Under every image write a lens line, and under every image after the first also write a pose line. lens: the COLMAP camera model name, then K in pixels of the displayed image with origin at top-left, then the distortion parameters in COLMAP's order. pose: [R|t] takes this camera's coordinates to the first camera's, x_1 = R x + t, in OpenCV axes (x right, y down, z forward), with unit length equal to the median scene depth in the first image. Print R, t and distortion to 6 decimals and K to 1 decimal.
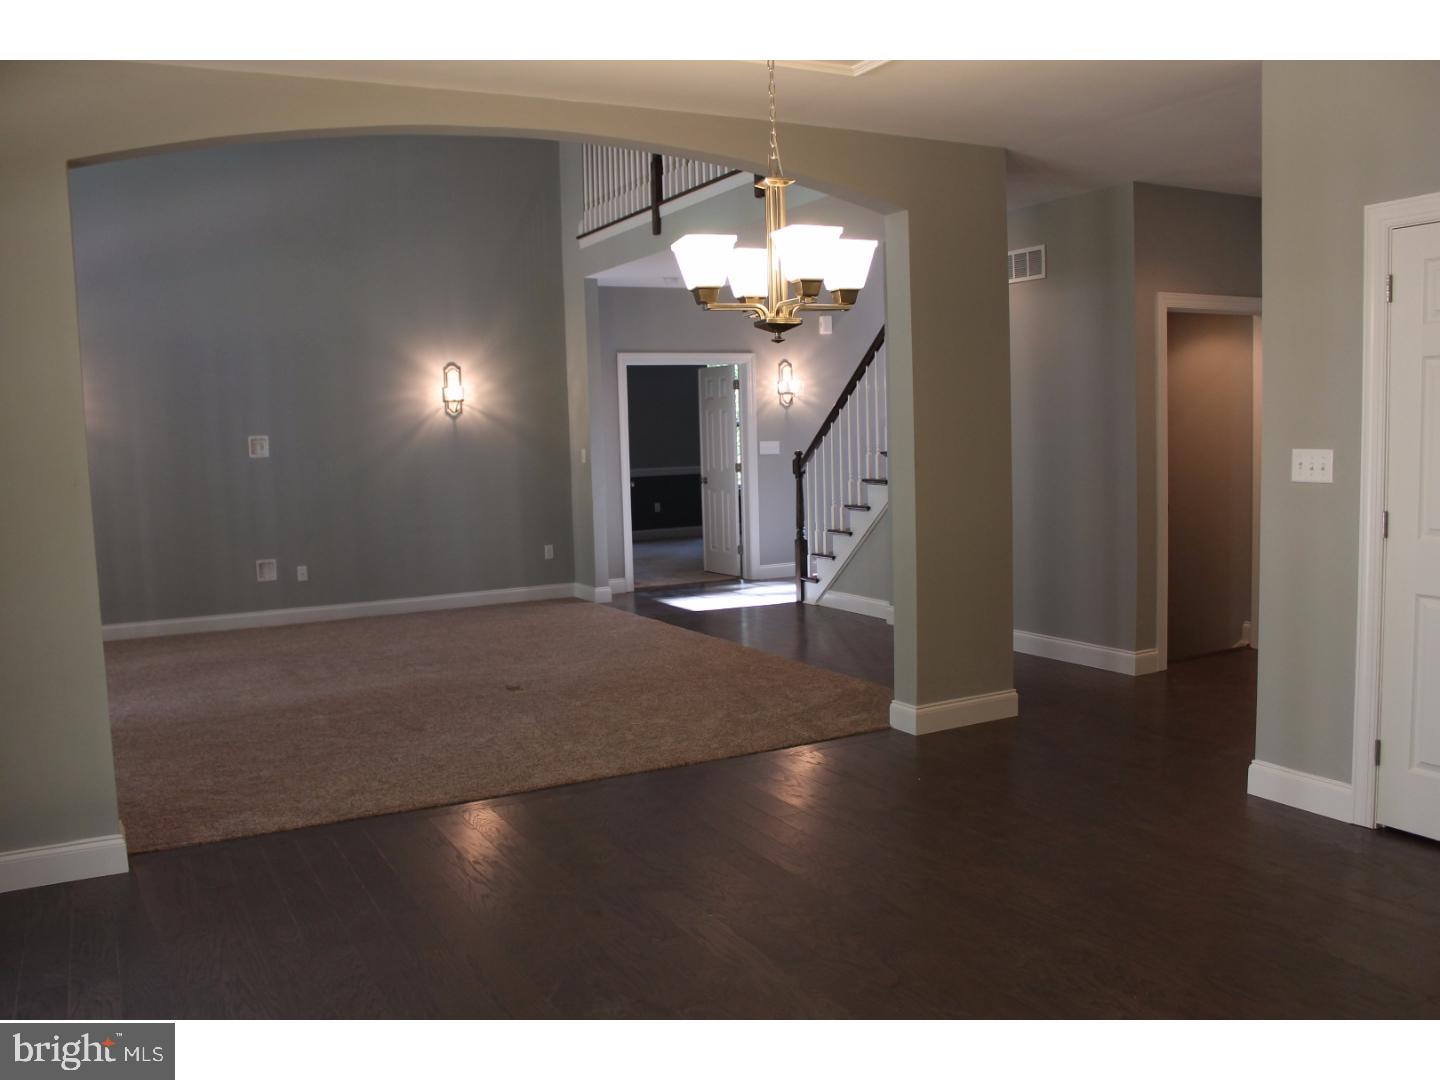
lens RADIAL K [[1220.0, 0, 697.4], [0, 1220.0, 547.1], [0, 0, 1]] dist [-0.136394, 0.075041]
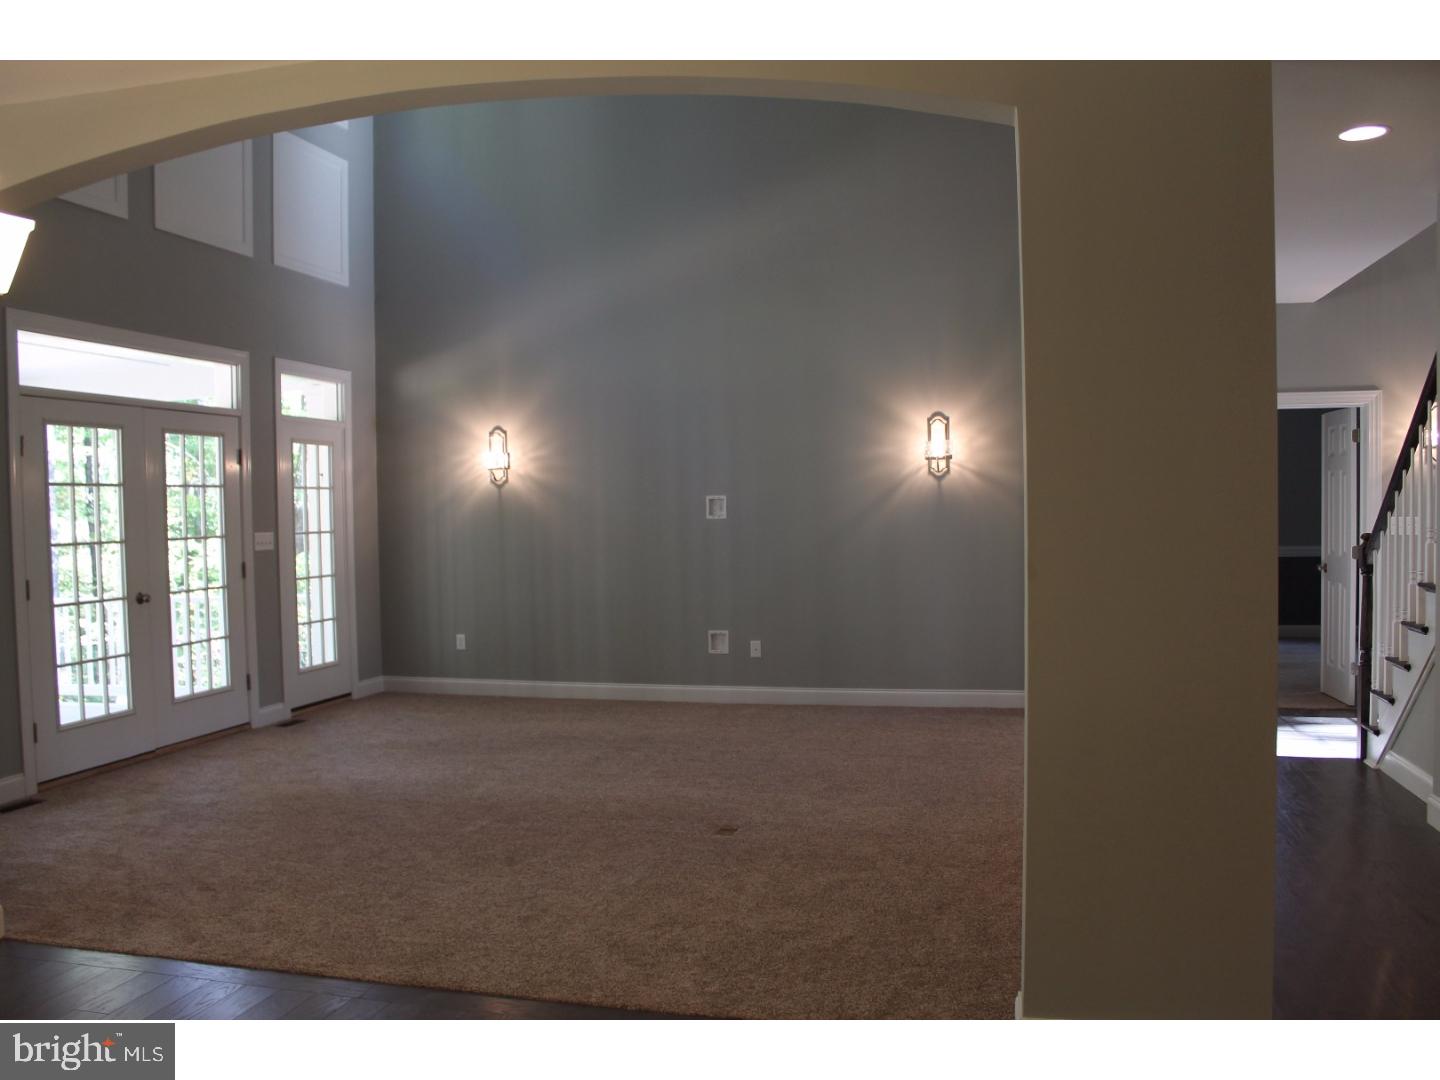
lens RADIAL K [[1220.0, 0, 712.9], [0, 1220.0, 540.4], [0, 0, 1]] dist [-0.136394, 0.075041]
pose [[0.753376, 0.039936, -0.656376, 0.232619], [-0.068705, 0.997472, -0.018169, -0.038722], [0.653990, 0.058785, 0.754215, 0.274399]]
